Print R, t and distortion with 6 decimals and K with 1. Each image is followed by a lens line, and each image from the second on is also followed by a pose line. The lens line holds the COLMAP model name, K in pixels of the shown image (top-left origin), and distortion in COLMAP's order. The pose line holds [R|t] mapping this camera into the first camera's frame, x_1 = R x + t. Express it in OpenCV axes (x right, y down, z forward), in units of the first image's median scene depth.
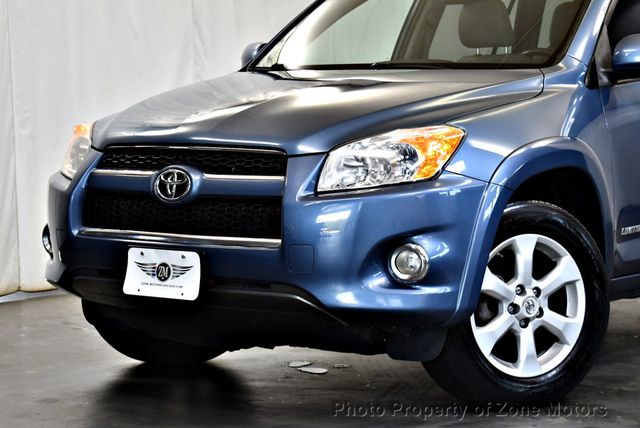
lens RADIAL K [[1820.9, 0, 317.8], [0, 1820.9, 211.3], [0, 0, 1]] dist [0.024854, 0.000000]
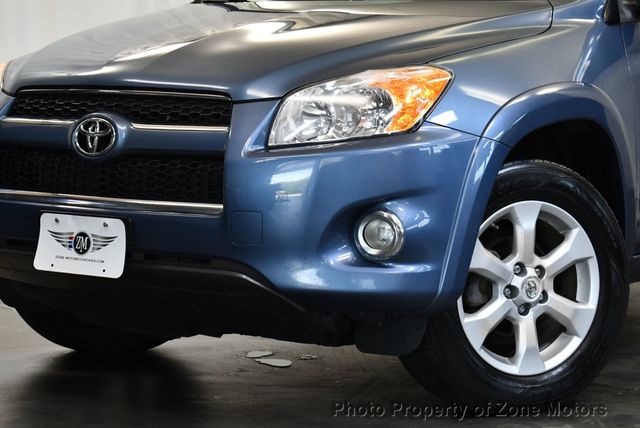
lens RADIAL K [[1996.3, 0, 323.1], [0, 1996.3, 220.1], [0, 0, 1]] dist [-0.028838, 0.000000]
pose [[0.999946, 0.008766, -0.005495, 0.027919], [-0.008639, 0.999704, 0.022743, 0.001662], [0.005692, -0.022694, 0.999726, 0.104489]]
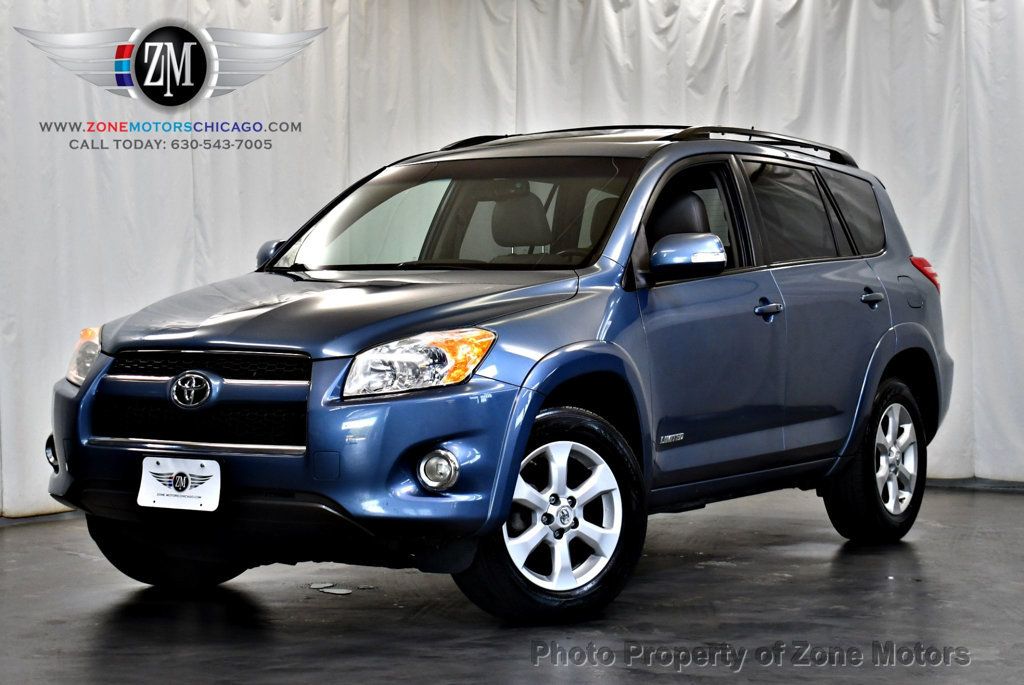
lens RADIAL K [[2239.4, 0, 507.3], [0, 2239.4, 343.0], [0, 0, 1]] dist [-0.015869, 0.000000]
pose [[0.996722, -0.000289, 0.080905, -0.009182], [0.003912, 0.998997, -0.044616, 0.013427], [-0.080811, 0.044787, 0.995723, -0.179379]]
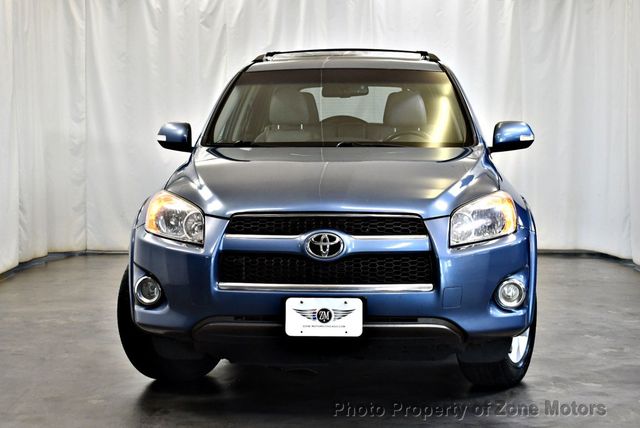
lens RADIAL K [[1073.9, 0, 320.0], [0, 1073.9, 214.8], [0, 0, 1]] dist [-0.000066, 0.000000]
pose [[0.835883, -0.046372, 0.546946, -0.482370], [0.038866, 0.998924, 0.025294, -0.054237], [-0.547530, 0.000115, 0.836786, 0.377667]]
